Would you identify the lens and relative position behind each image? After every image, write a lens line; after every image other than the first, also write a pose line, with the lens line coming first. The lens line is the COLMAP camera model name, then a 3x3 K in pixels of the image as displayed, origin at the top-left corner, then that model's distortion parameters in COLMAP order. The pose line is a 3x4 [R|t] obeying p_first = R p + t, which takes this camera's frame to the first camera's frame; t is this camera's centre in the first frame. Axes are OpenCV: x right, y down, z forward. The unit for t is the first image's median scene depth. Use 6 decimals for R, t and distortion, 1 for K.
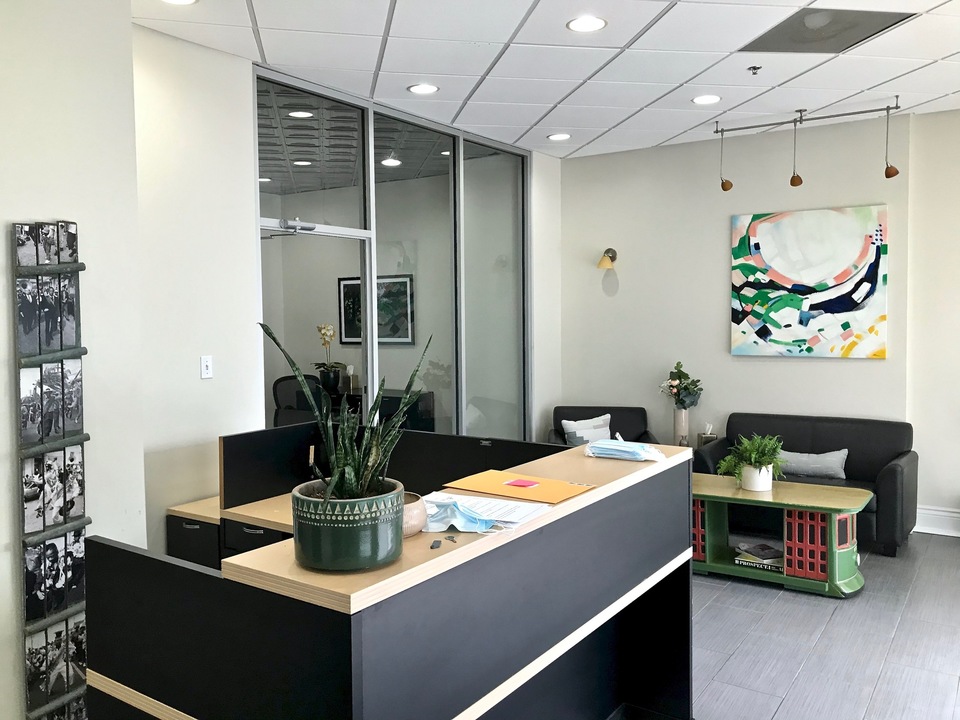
lens RADIAL K [[786.9, 0, 480.0], [0, 786.9, 360.0], [0, 0, 1]] dist [0.003536, 0.000687]
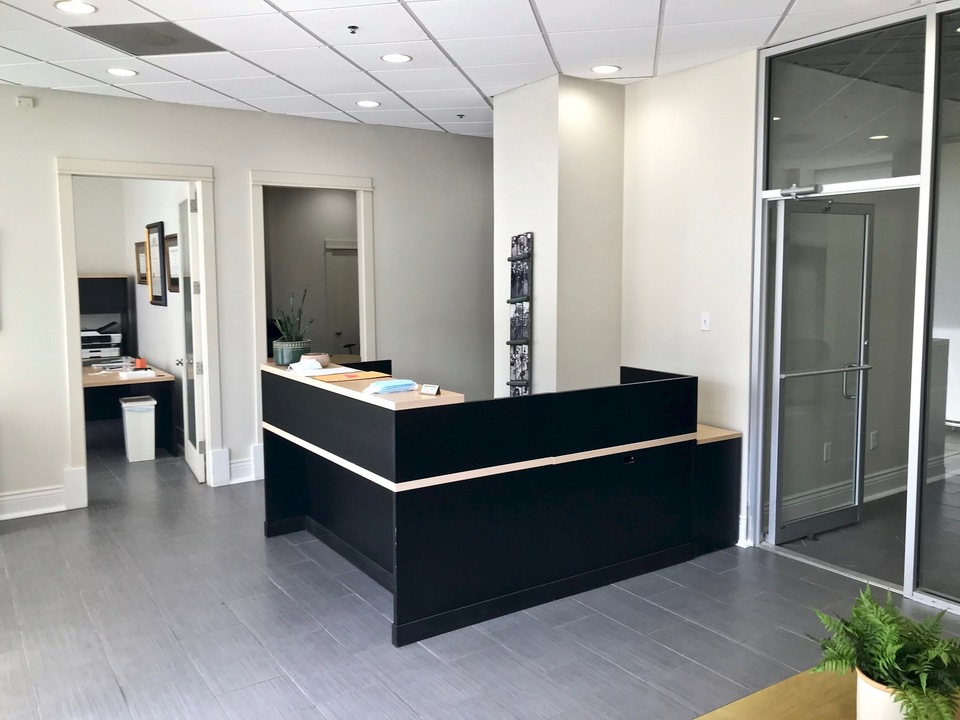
lens RADIAL K [[786.9, 0, 480.0], [0, 786.9, 360.0], [0, 0, 1]] dist [0.003536, 0.000687]
pose [[-0.372173, 0.116576, -0.920813, 1.404952], [-0.046349, 0.988509, 0.143880, -0.138567], [0.927005, 0.096227, -0.362494, 1.648202]]
